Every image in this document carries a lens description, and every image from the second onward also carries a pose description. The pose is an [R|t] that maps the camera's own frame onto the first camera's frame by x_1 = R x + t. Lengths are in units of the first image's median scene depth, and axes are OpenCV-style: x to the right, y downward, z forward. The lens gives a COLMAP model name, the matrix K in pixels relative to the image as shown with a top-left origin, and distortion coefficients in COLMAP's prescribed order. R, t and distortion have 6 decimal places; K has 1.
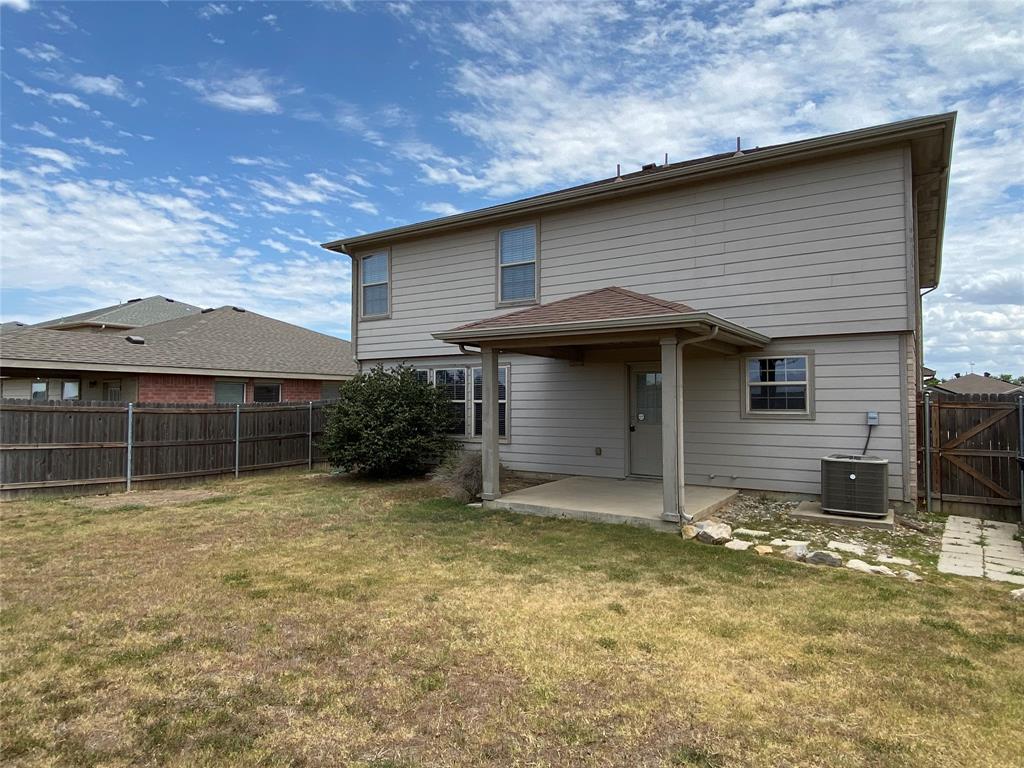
lens RADIAL K [[622.8, 0, 512.0], [0, 622.8, 384.0], [0, 0, 1]] dist [0.000330, -0.000047]
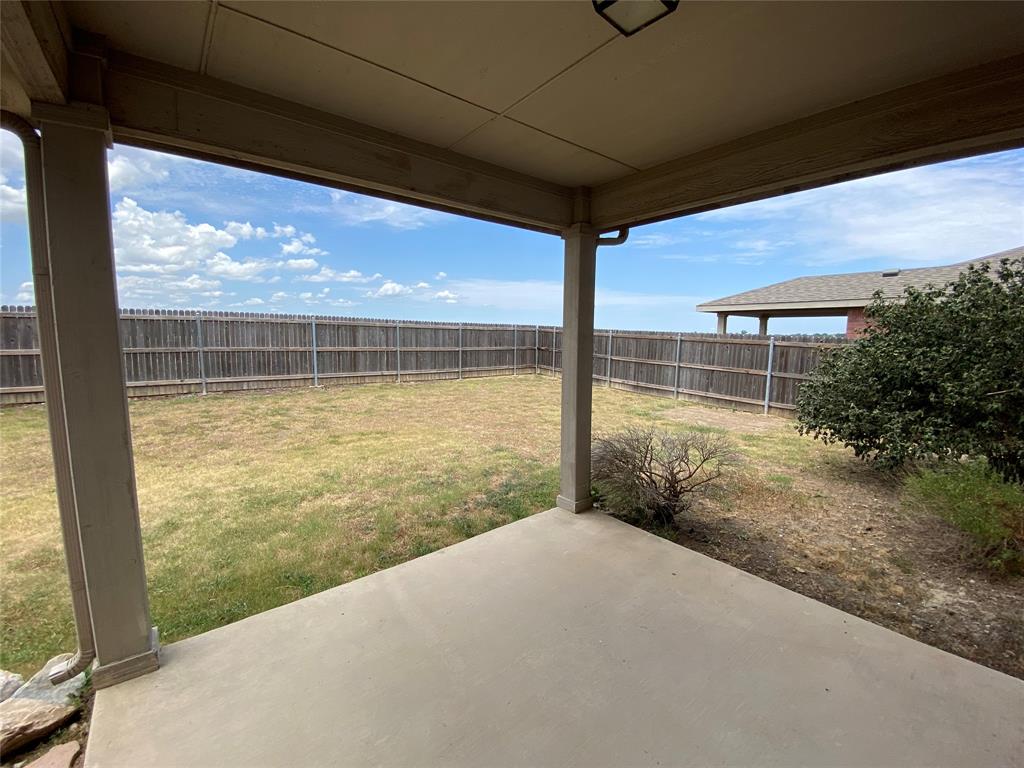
lens RADIAL K [[419.4, 0, 512.0], [0, 419.4, 384.0], [0, 0, 1]] dist [0.000319, 0.000065]
pose [[-0.297514, 0.101861, -0.949268, 0.265123], [0.017850, 0.994712, 0.101143, 0.033913], [0.954550, 0.013147, -0.297759, 0.855038]]
